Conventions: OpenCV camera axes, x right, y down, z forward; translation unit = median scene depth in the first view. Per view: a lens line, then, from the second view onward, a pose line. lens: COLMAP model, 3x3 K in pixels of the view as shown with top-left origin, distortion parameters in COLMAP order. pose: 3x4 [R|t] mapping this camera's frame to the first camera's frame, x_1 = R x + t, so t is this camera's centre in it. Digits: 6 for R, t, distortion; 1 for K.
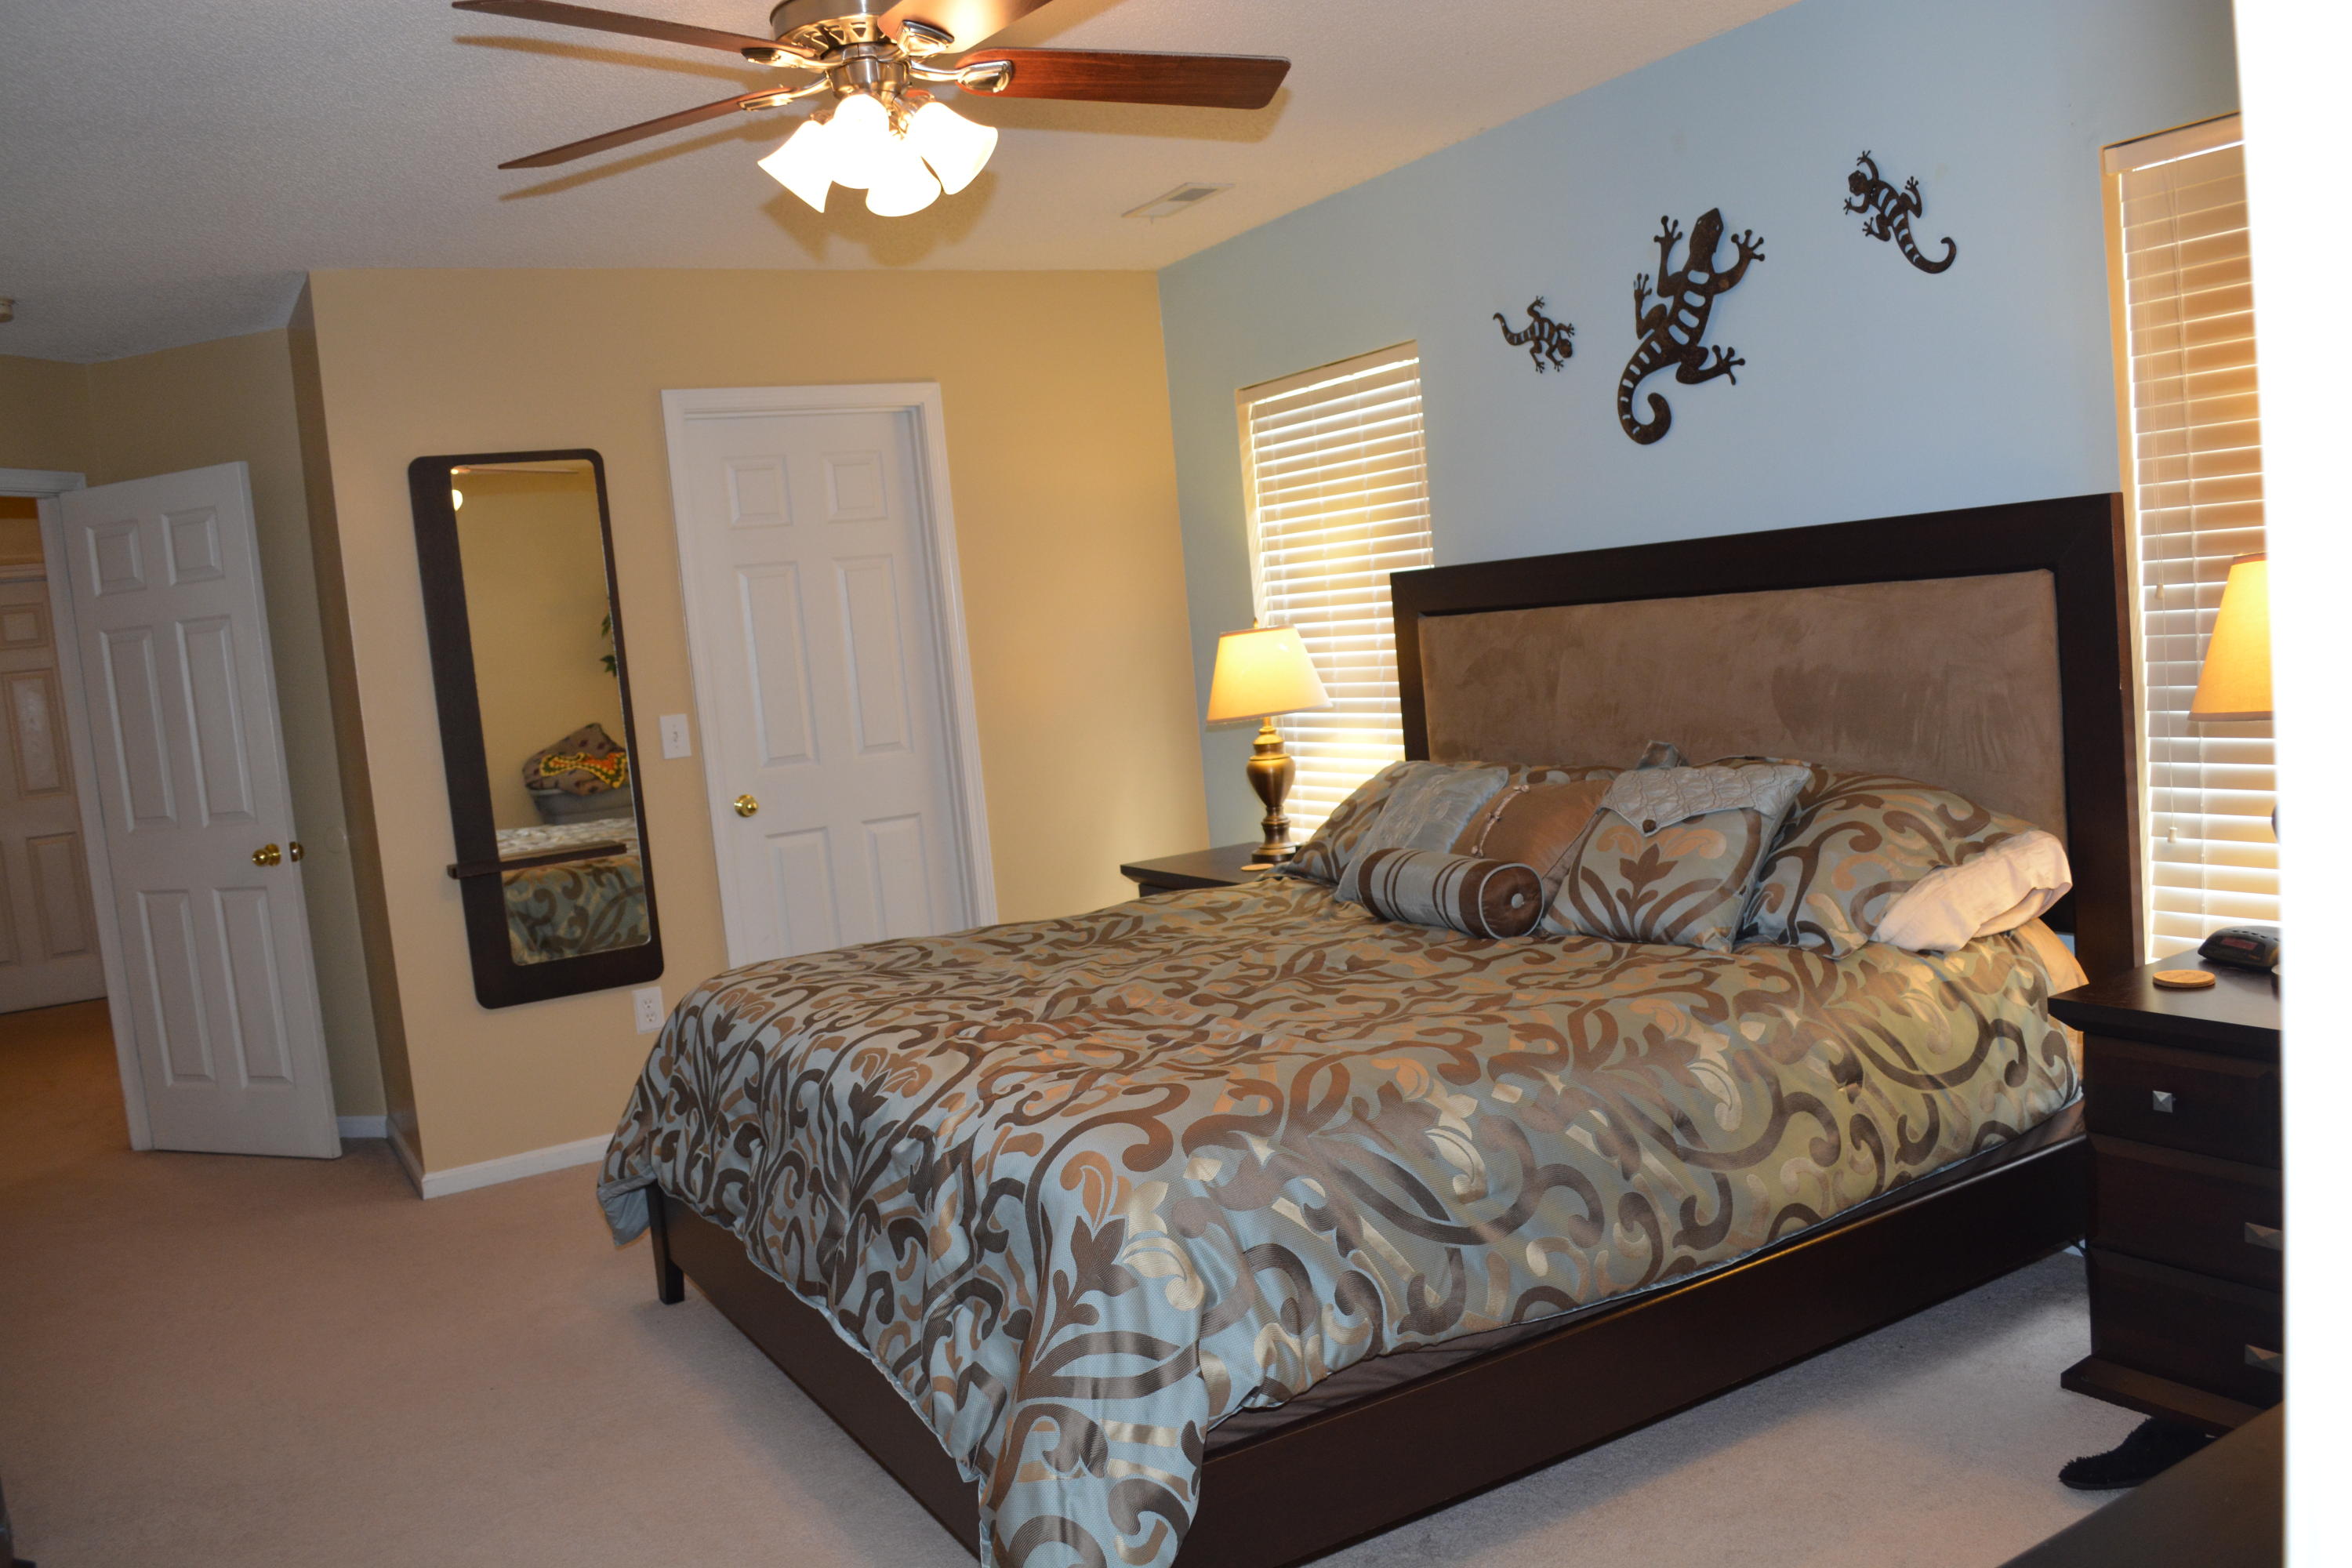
lens RADIAL K [[1831.1, 0, 1157.7], [0, 1831.1, 814.3], [0, 0, 1]] dist [-0.163199, 0.114223]
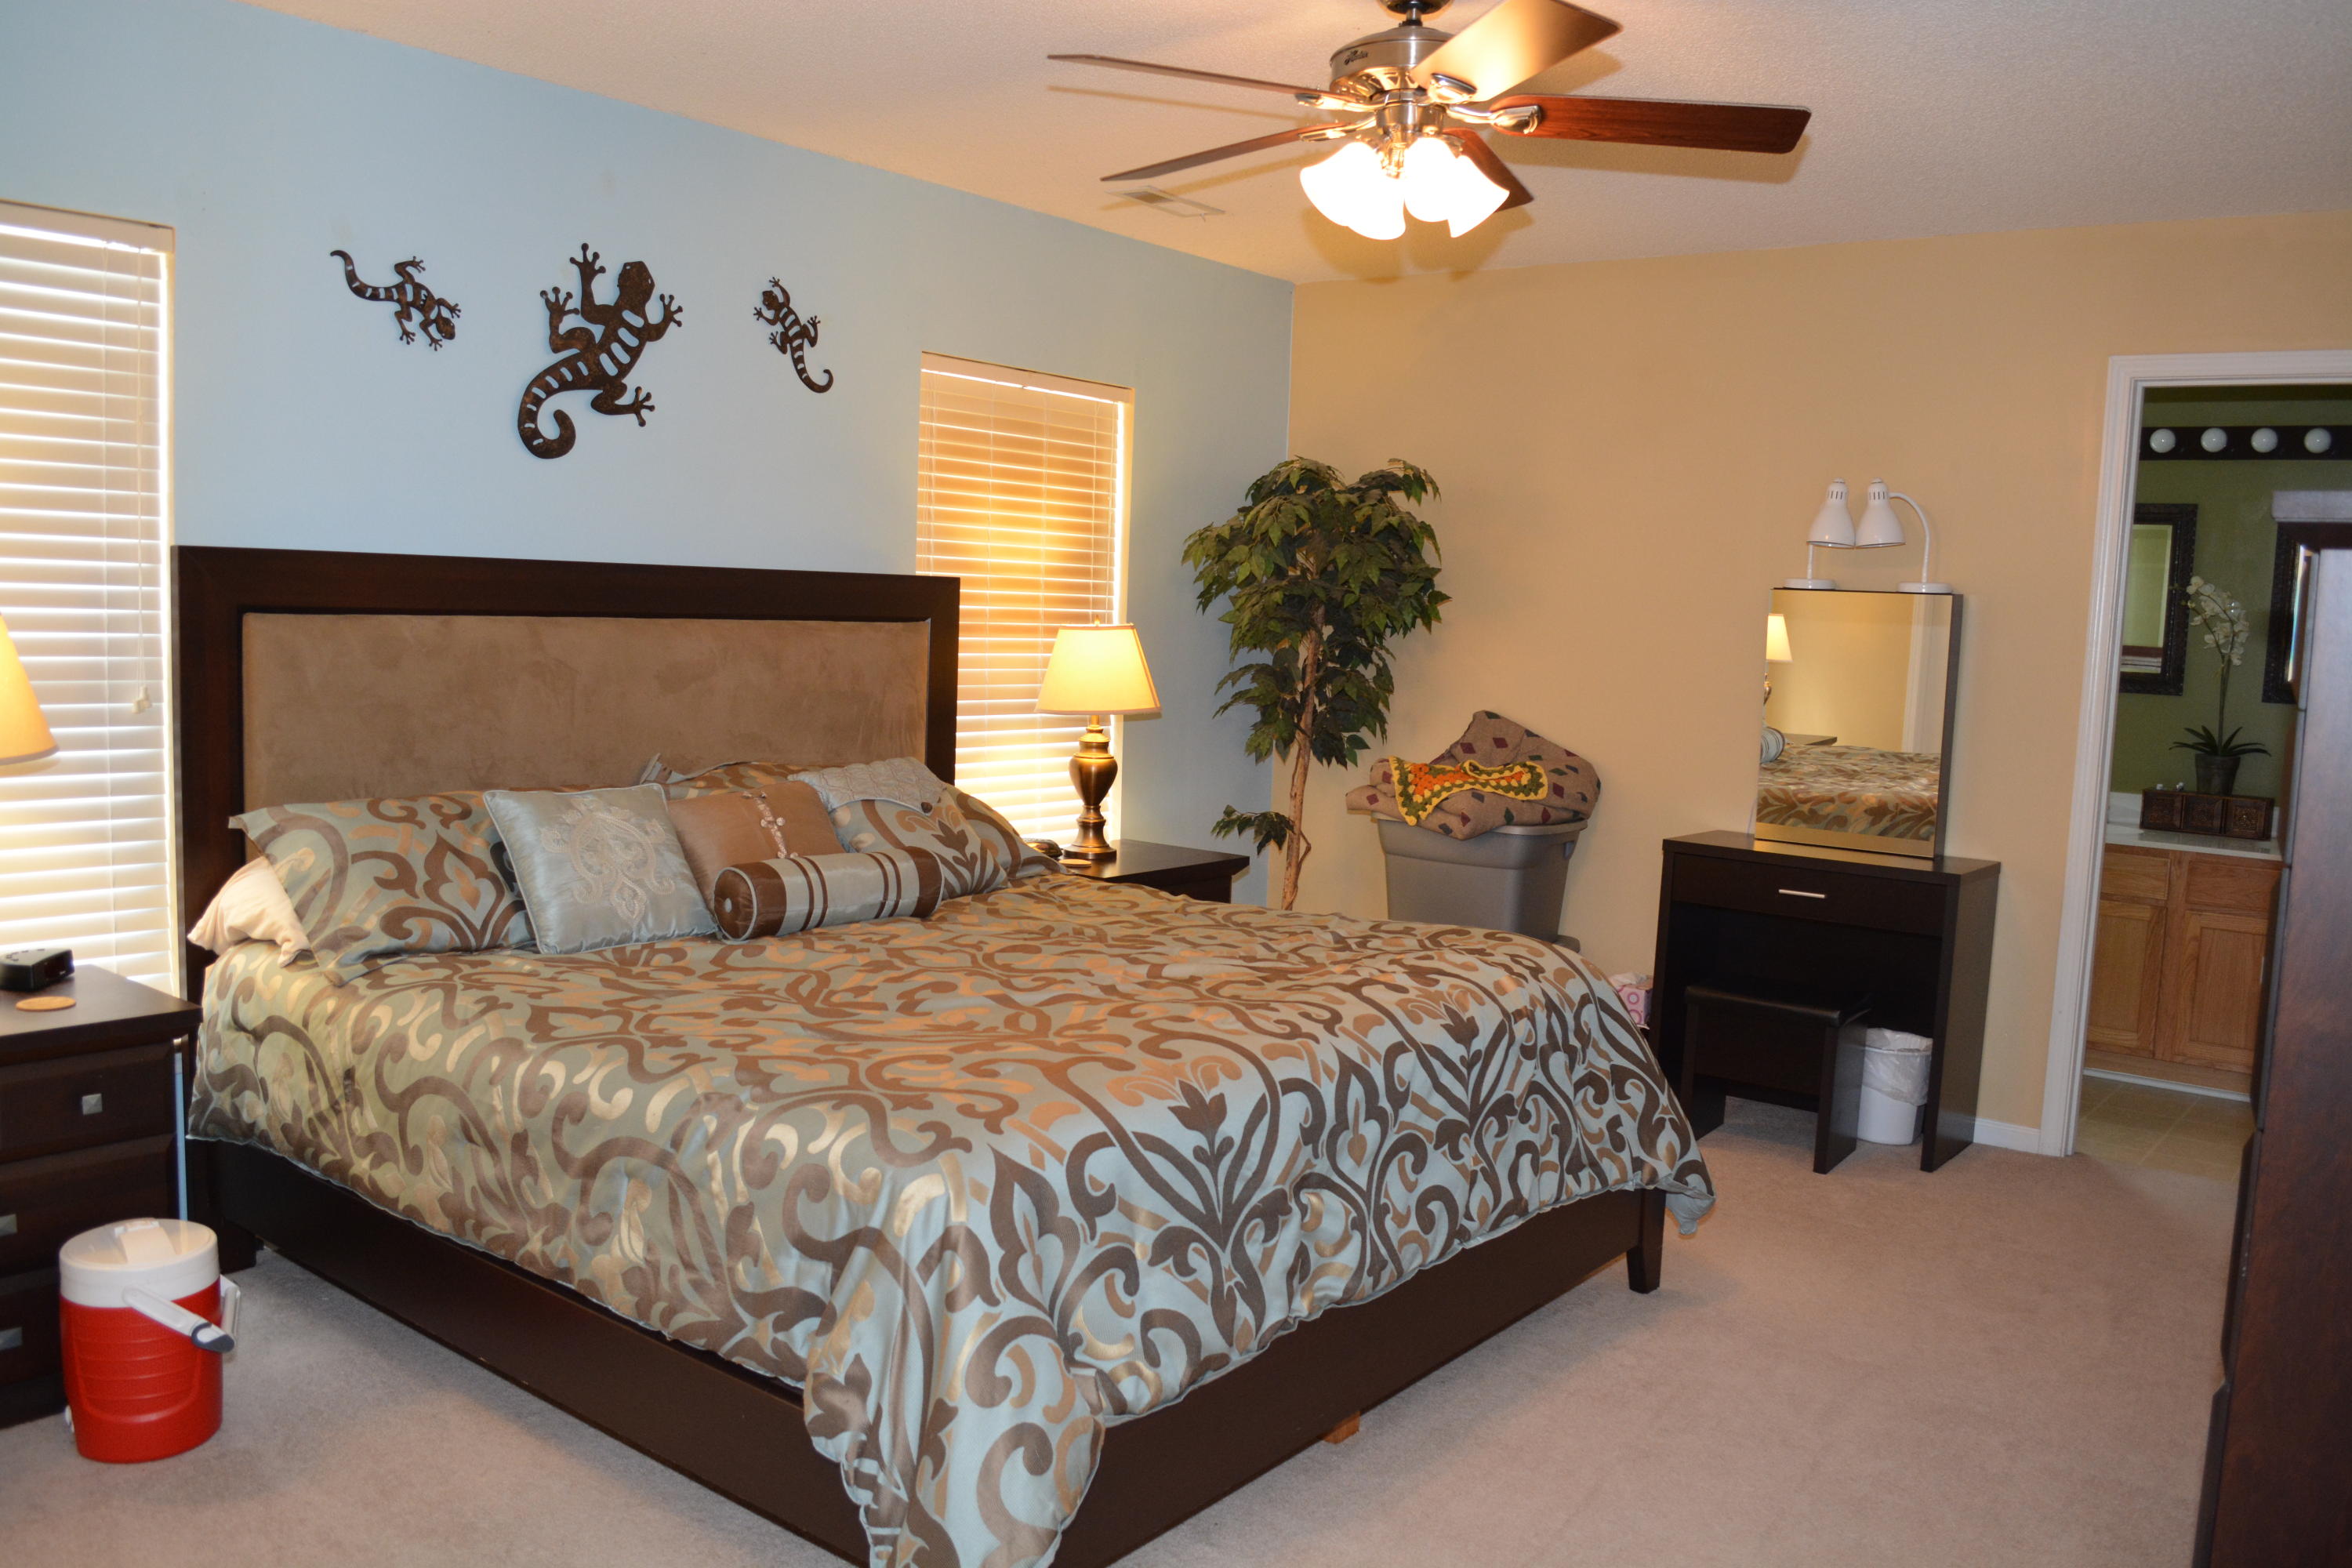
lens RADIAL K [[1831.1, 0, 1157.7], [0, 1831.1, 814.3], [0, 0, 1]] dist [-0.163199, 0.114223]
pose [[-0.383491, -0.011691, 0.923470, -0.791545], [0.104449, 0.992955, 0.055945, -0.034859], [-0.917619, 0.117911, -0.379569, 1.136184]]
